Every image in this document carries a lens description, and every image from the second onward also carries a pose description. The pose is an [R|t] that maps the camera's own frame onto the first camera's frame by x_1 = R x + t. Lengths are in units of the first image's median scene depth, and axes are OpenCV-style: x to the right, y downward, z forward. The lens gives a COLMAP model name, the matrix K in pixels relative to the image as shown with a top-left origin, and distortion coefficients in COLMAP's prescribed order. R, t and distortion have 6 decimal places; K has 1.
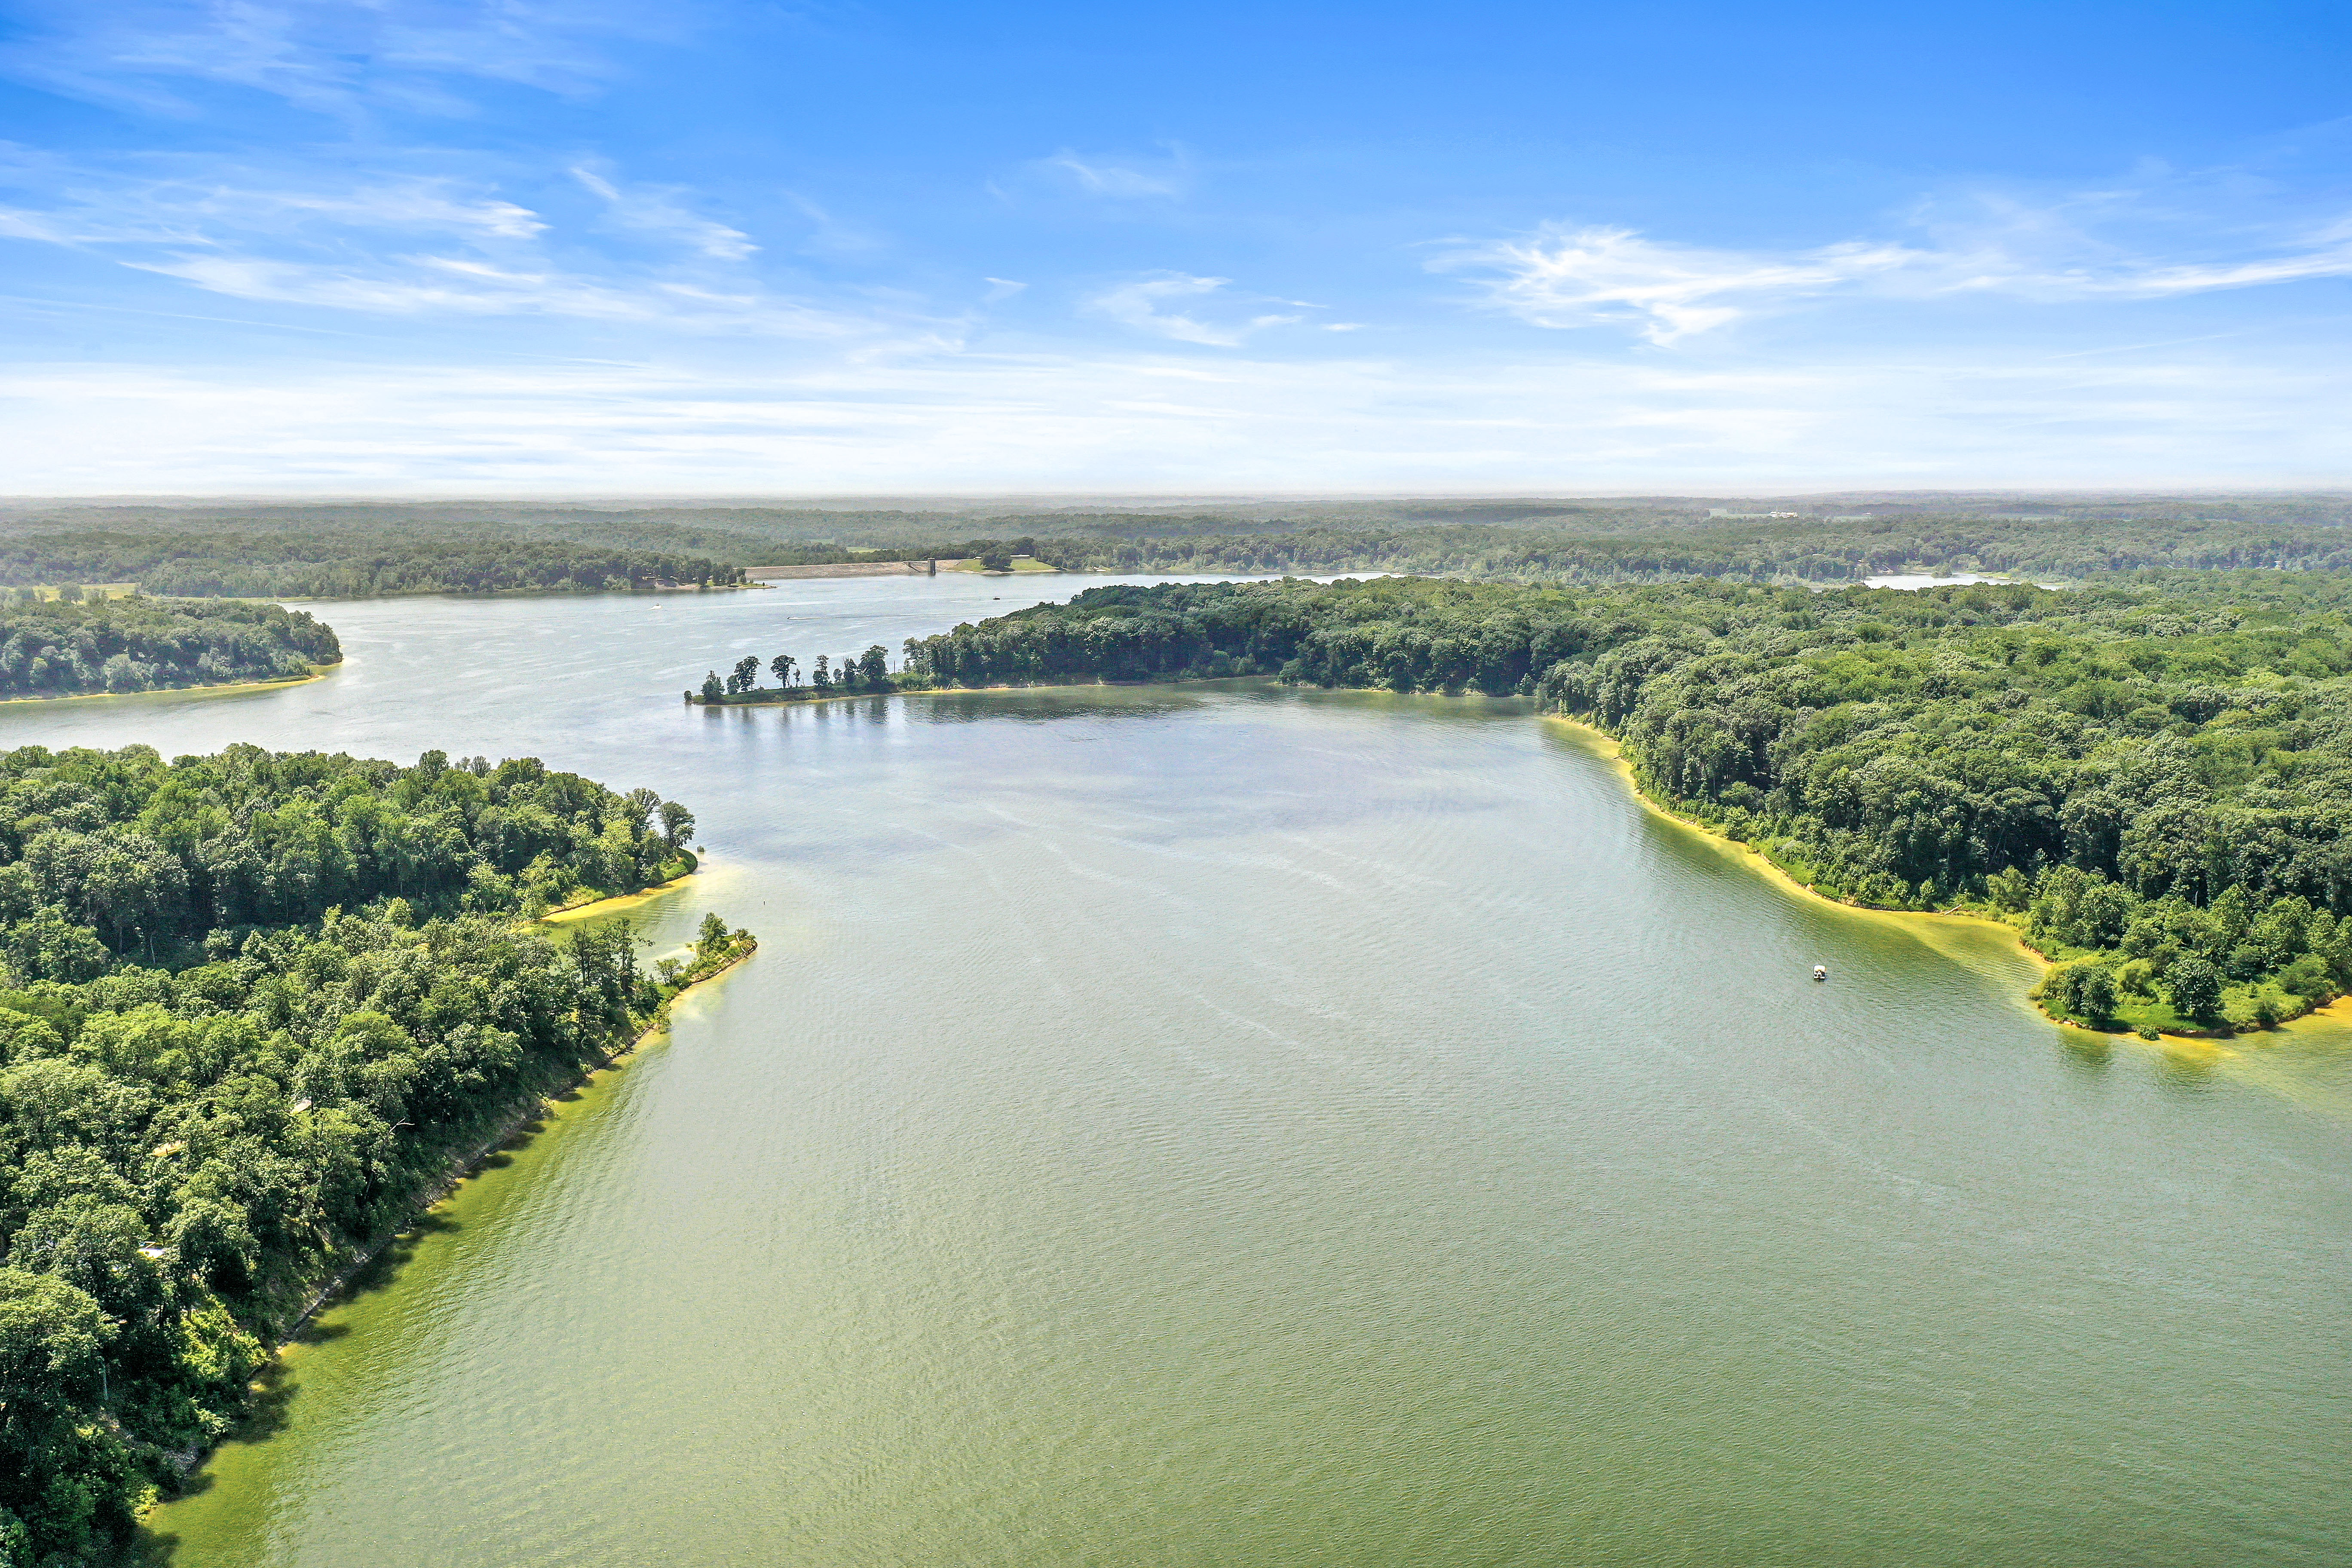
lens RADIAL K [[1891.8, 0, 1171.2], [0, 1891.8, 784.5], [0, 0, 1]] dist [-0.014564, 0.016273]
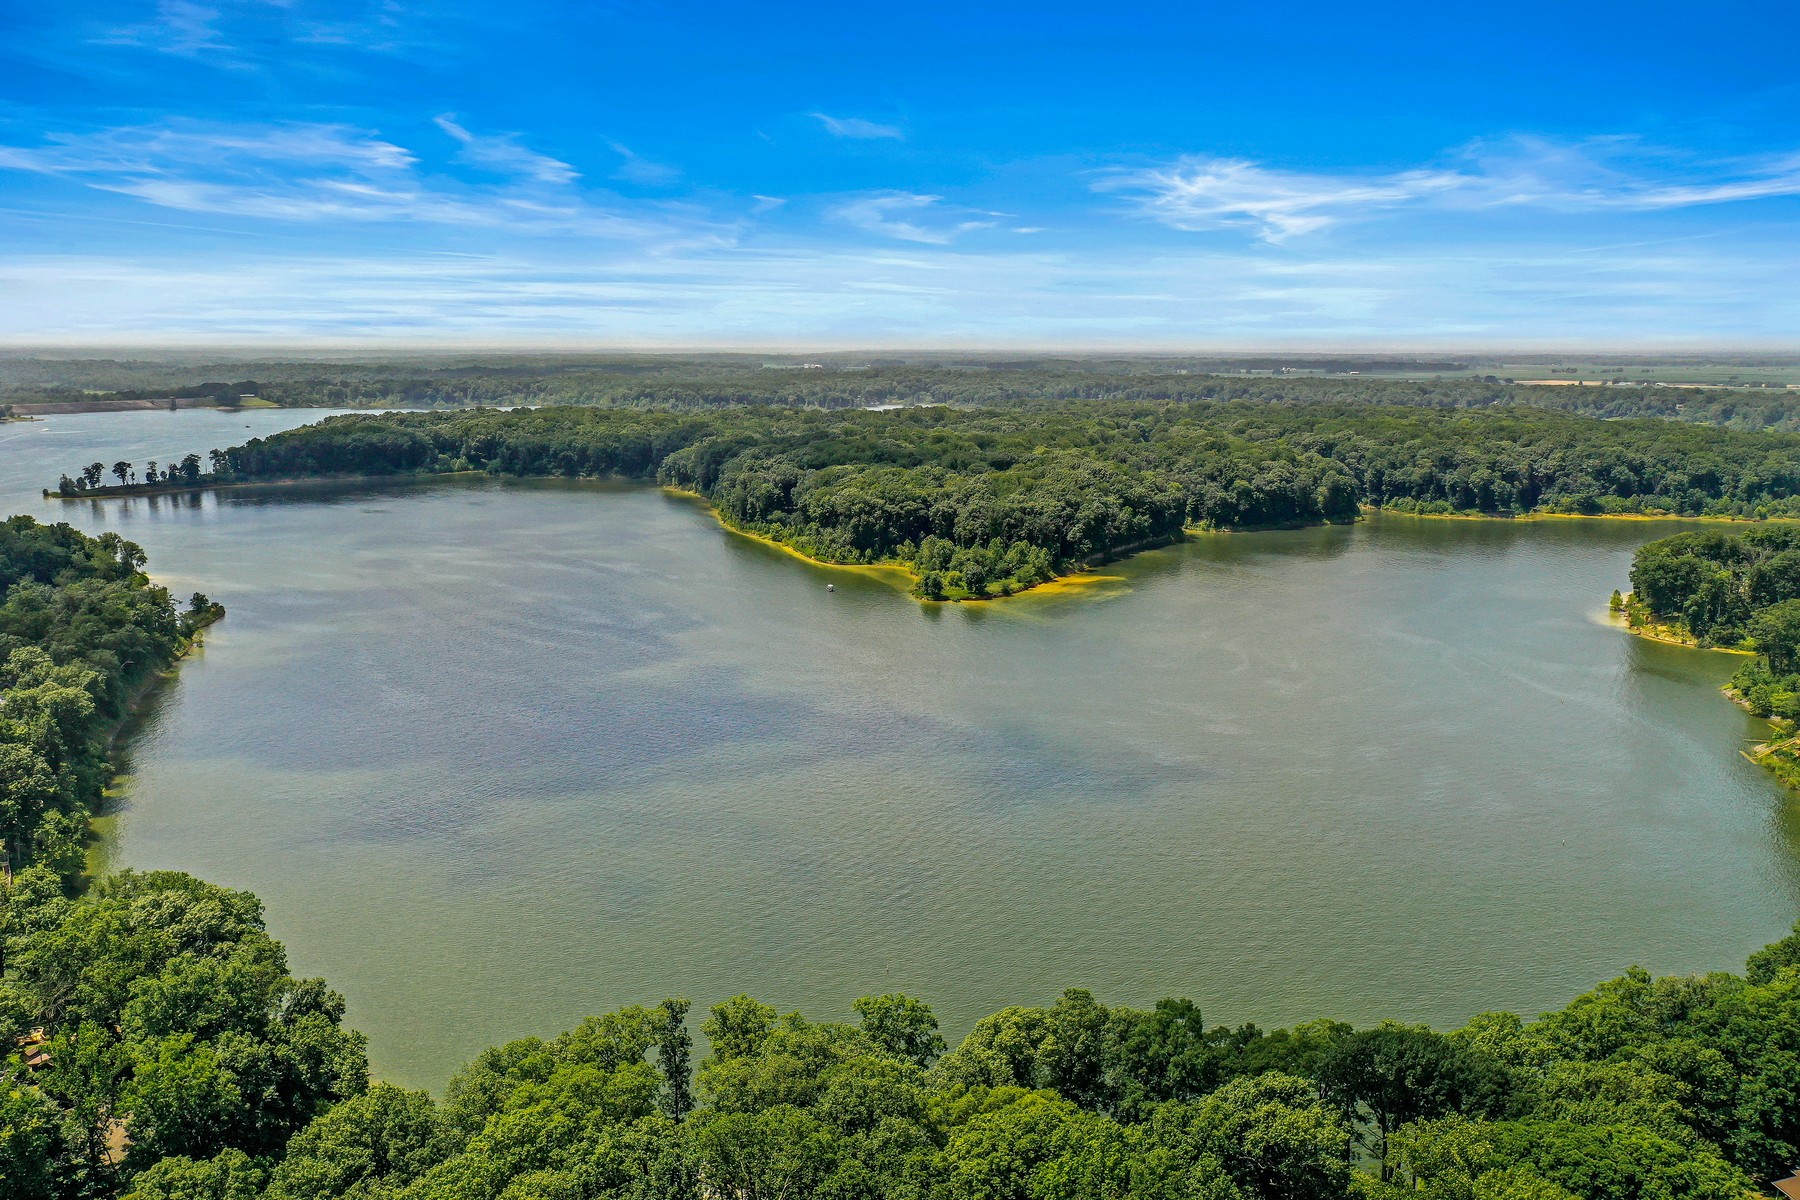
lens RADIAL K [[1447.8, 0, 900.6], [0, 1447.8, 602.7], [0, 0, 1]] dist [-0.014564, 0.016273]
pose [[0.933223, -0.052831, 0.355393, -0.052407], [0.045597, 0.998547, 0.028707, 0.031551], [-0.356393, -0.010585, 0.934276, -0.205139]]
